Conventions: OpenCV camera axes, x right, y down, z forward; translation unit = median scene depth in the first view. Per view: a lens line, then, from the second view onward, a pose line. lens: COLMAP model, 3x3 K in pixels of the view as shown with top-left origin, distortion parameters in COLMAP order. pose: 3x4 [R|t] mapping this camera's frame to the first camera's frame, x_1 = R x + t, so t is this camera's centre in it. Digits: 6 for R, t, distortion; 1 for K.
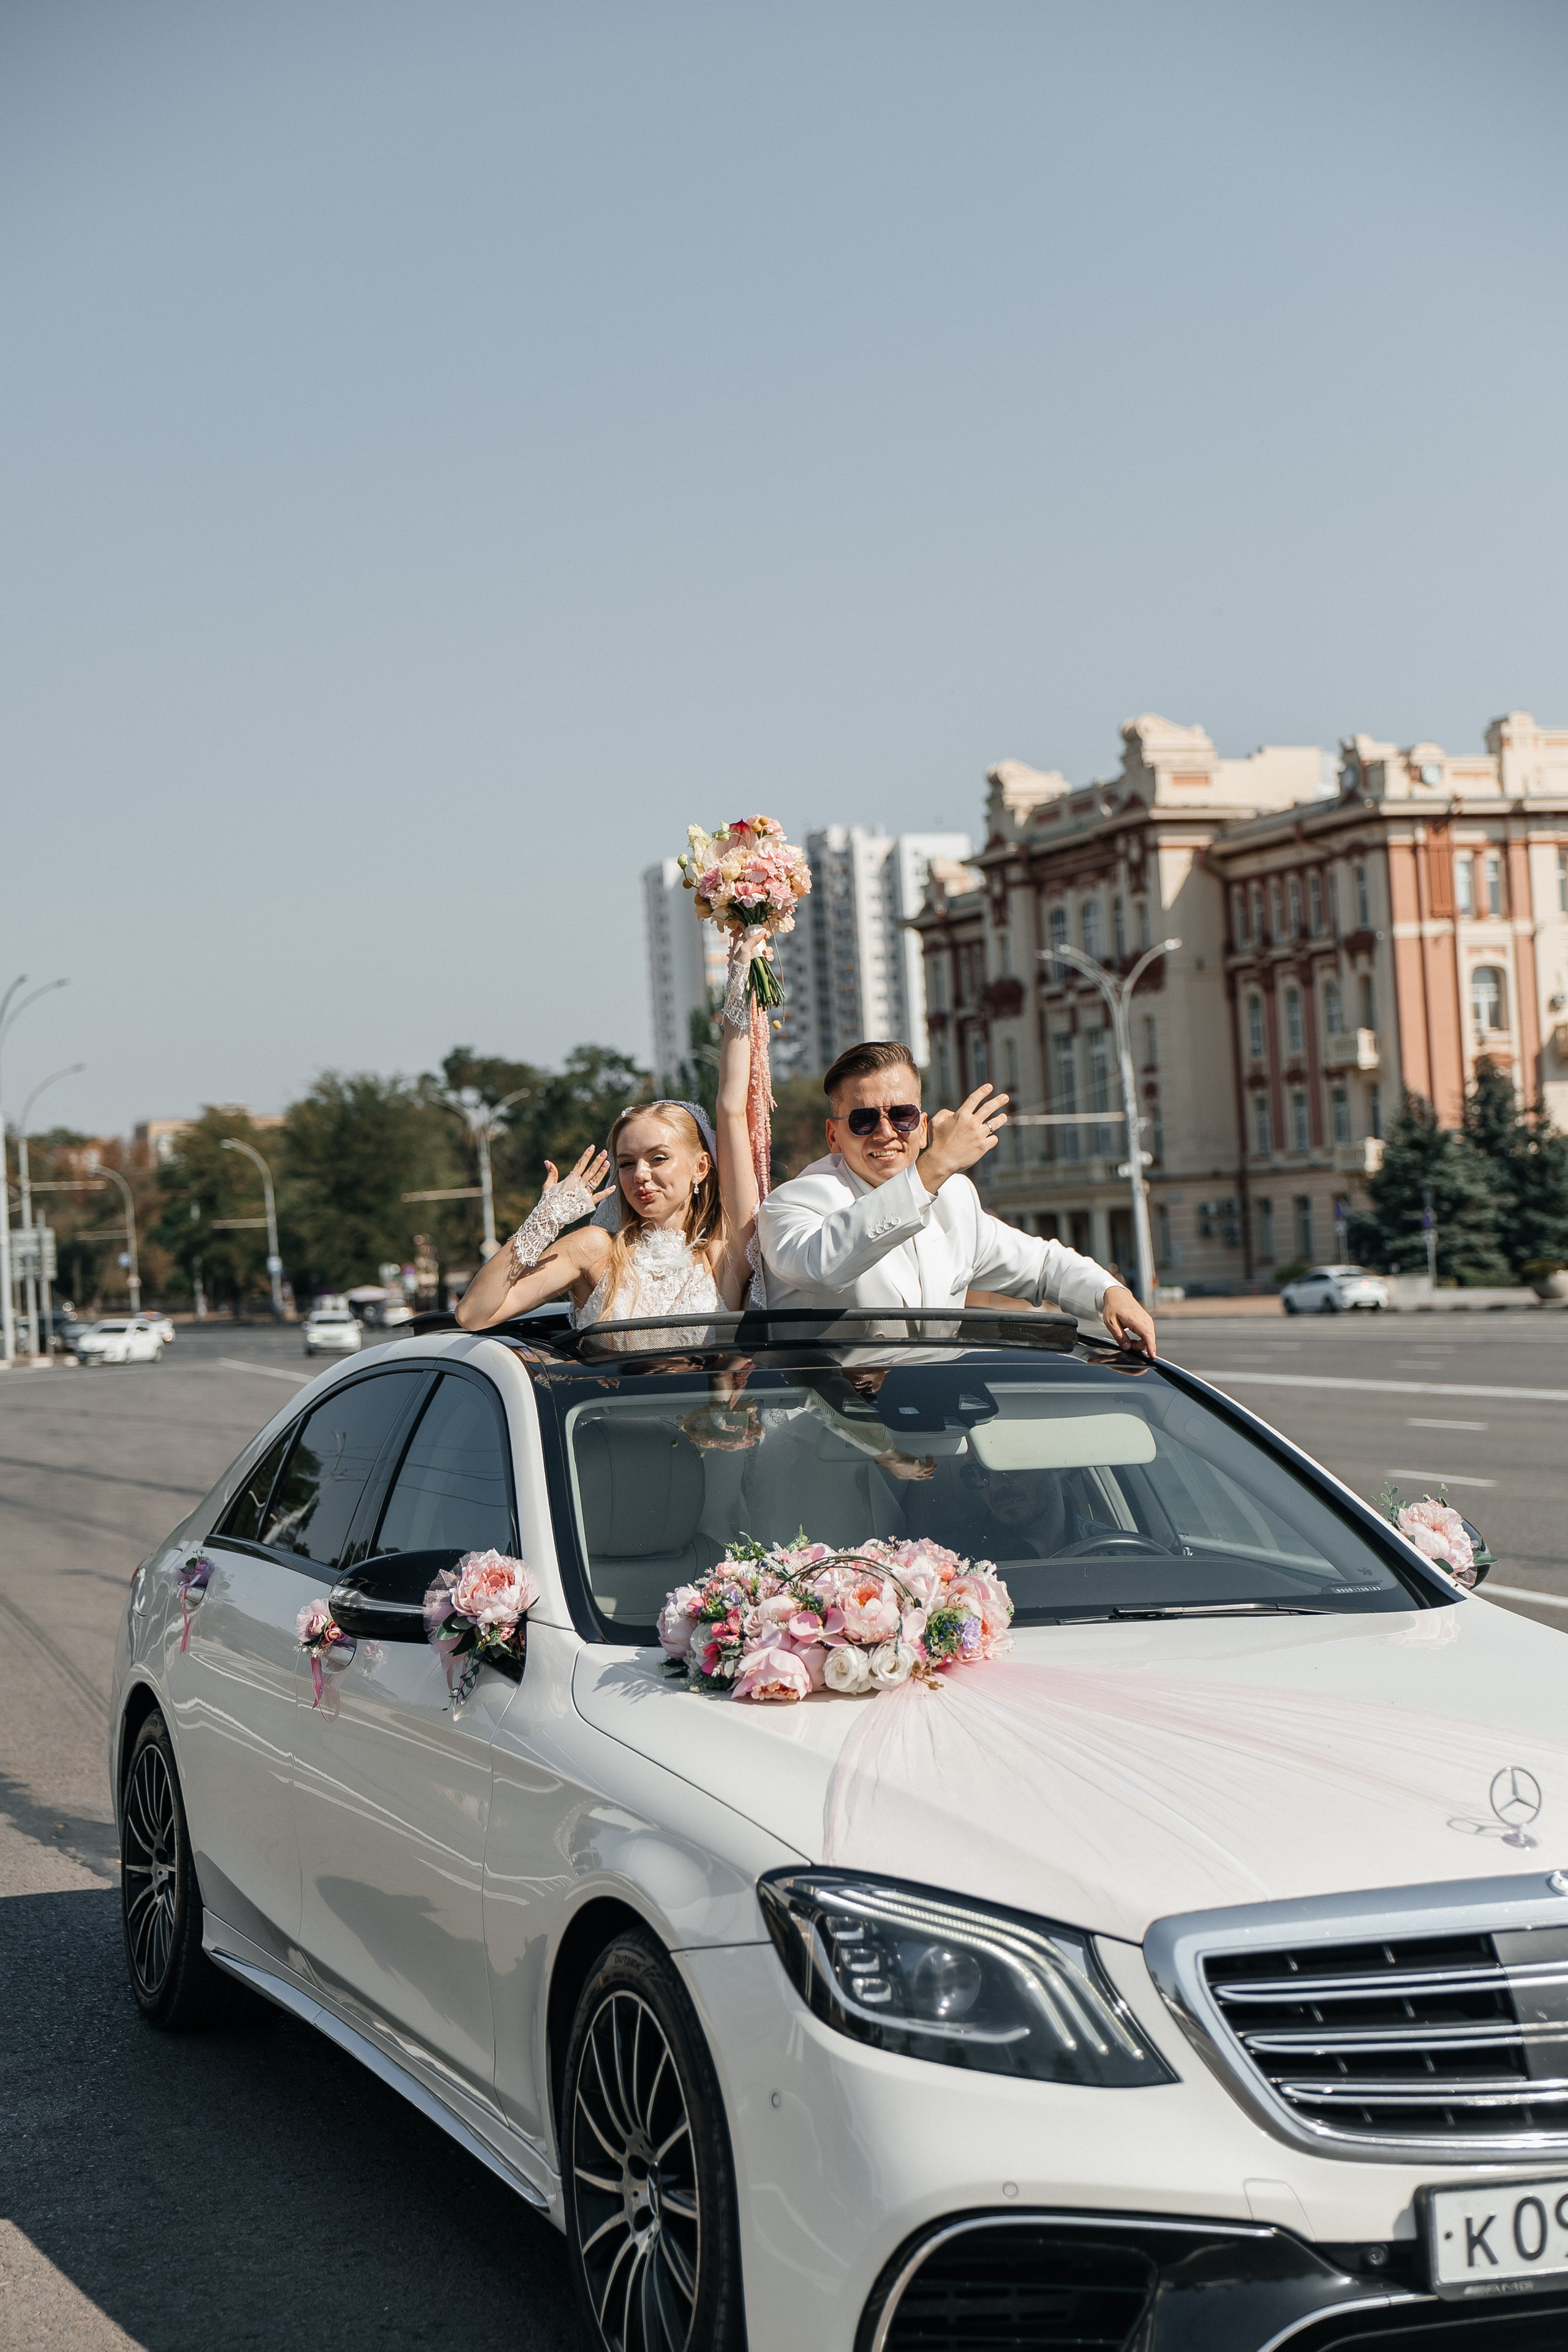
lens RADIAL K [[3733.6, 0, 776.2], [0, 3733.6, 1179.2], [0, 0, 1]] dist [-0.008199, 0.000000]
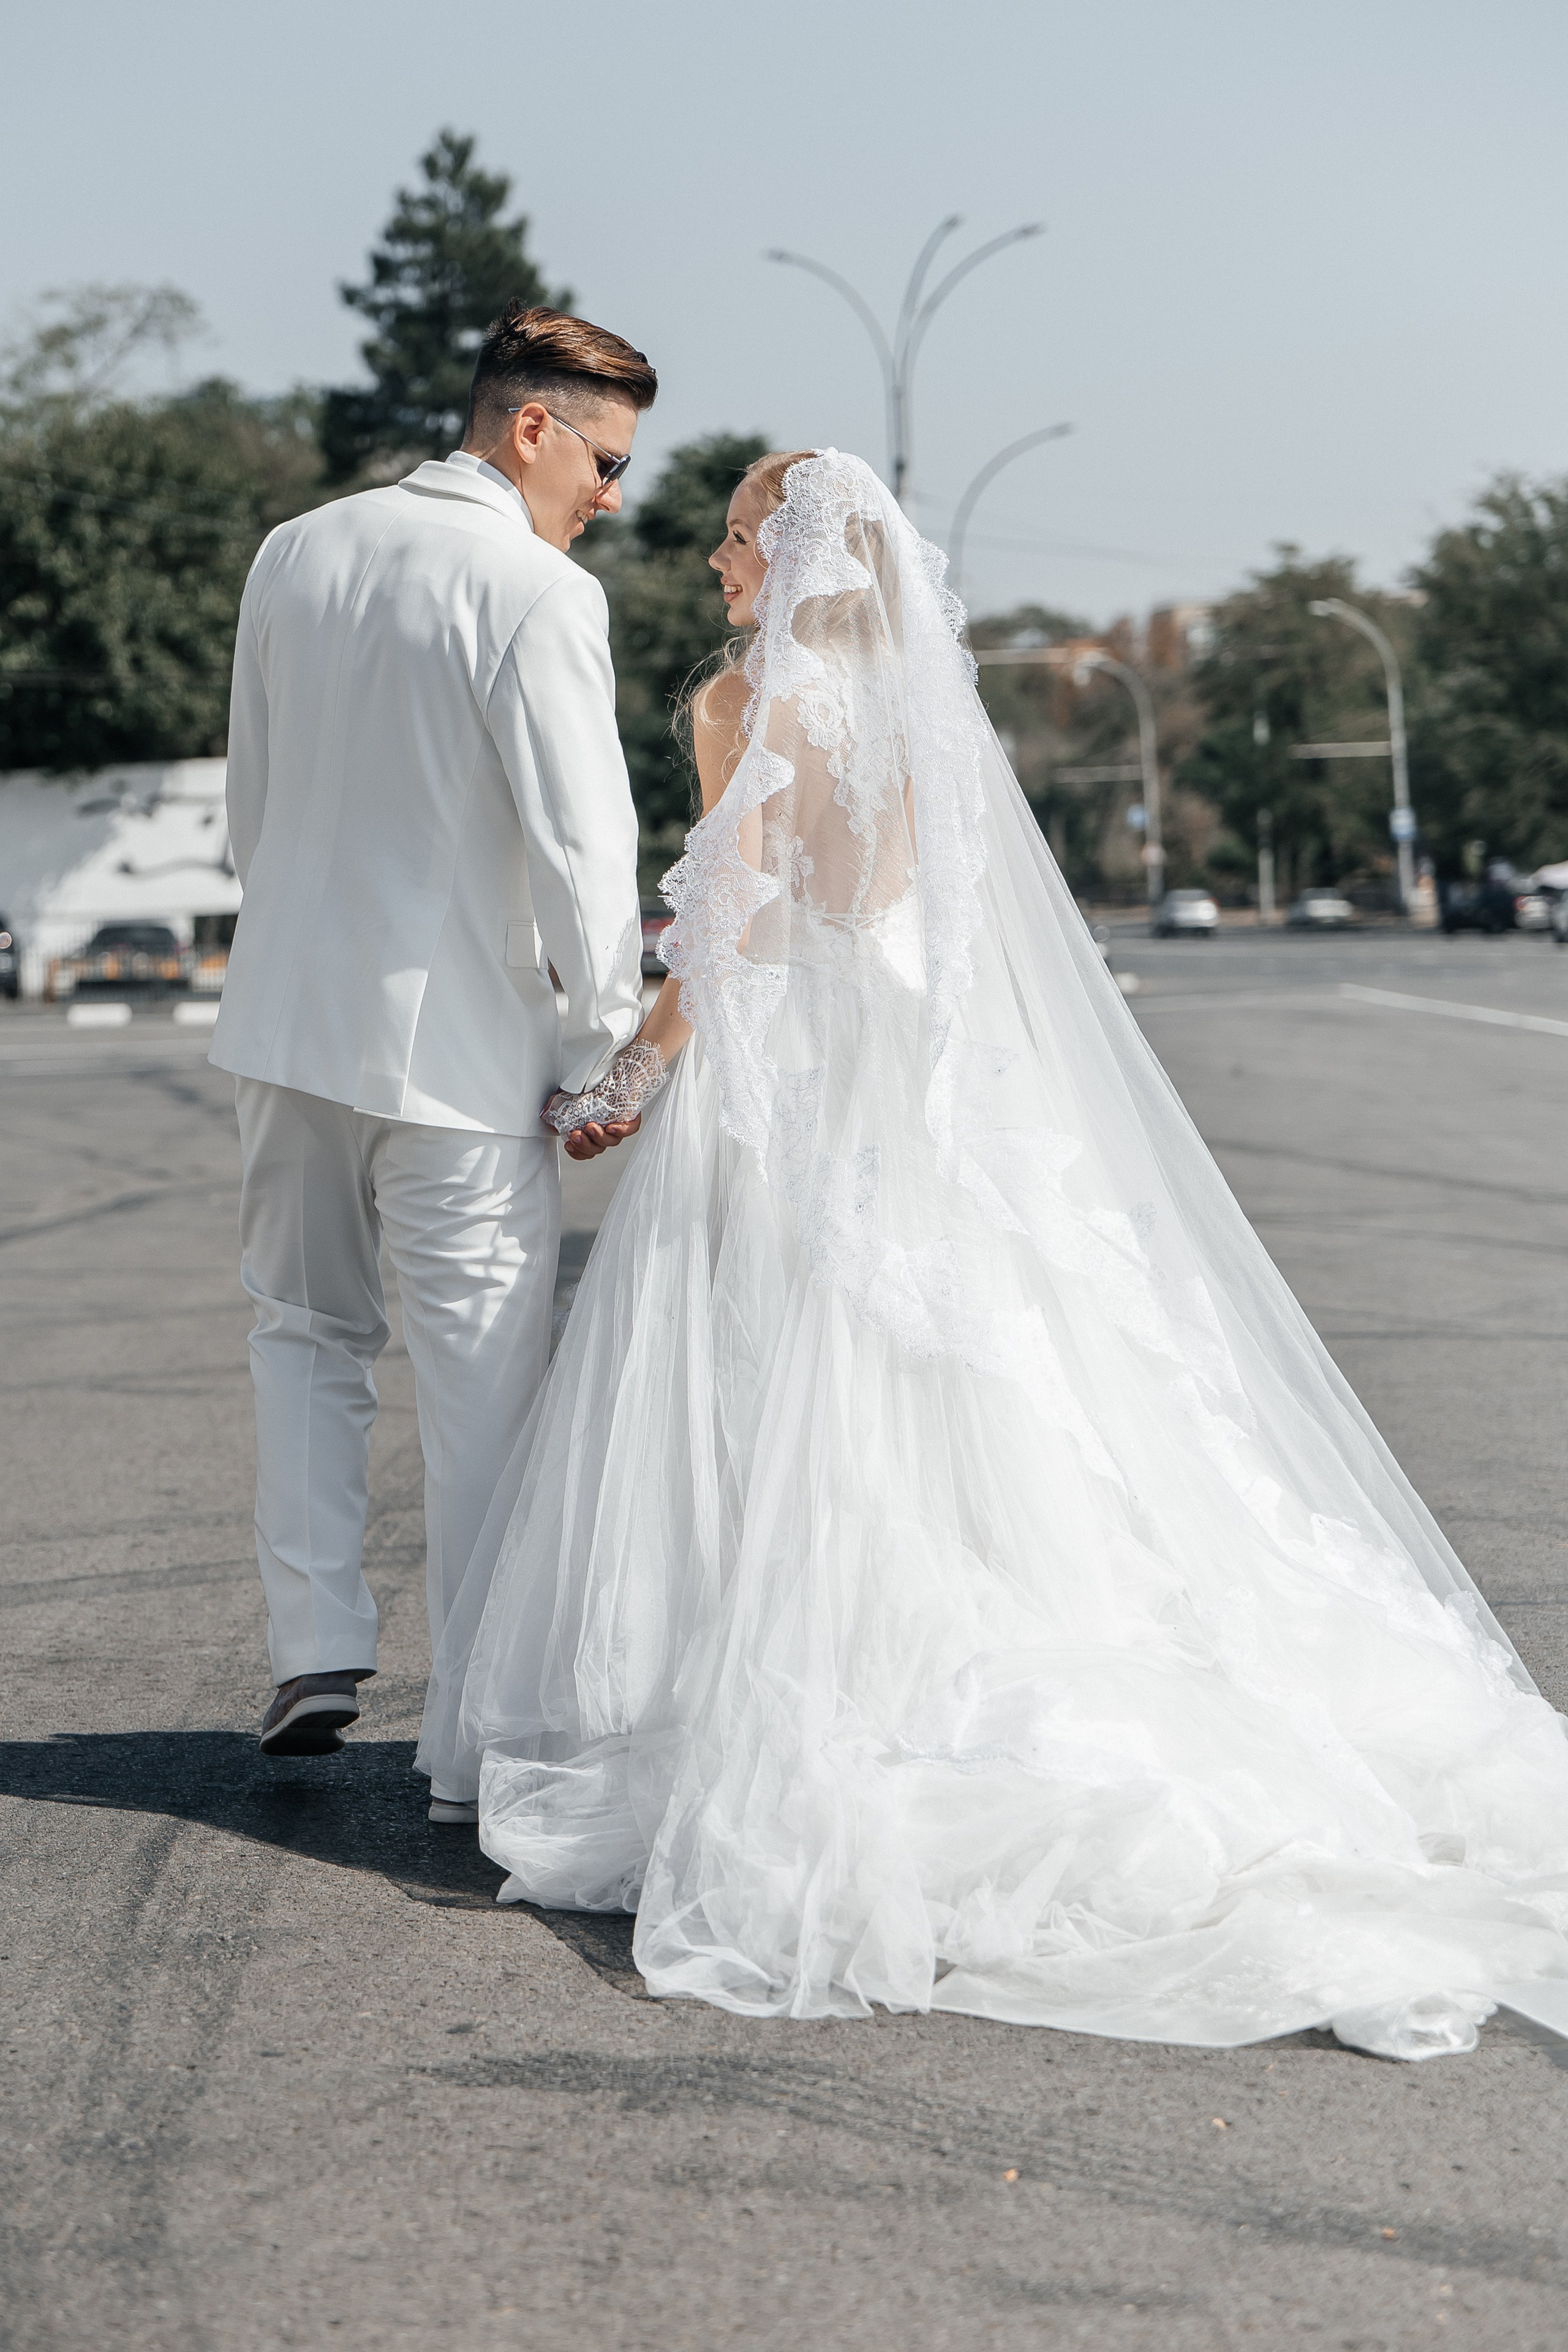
lens RADIAL K [[5371.5, 0, 784.0], [0, 5371.5, 1174.5], [0, 0, 1]] dist [-0.034237, 0.000000]
pose [[0.972266, 0.020312, -0.232995, -0.035633], [-0.001253, 0.996660, 0.081656, 0.009787], [0.233875, -0.079099, 0.969044, 0.190687]]
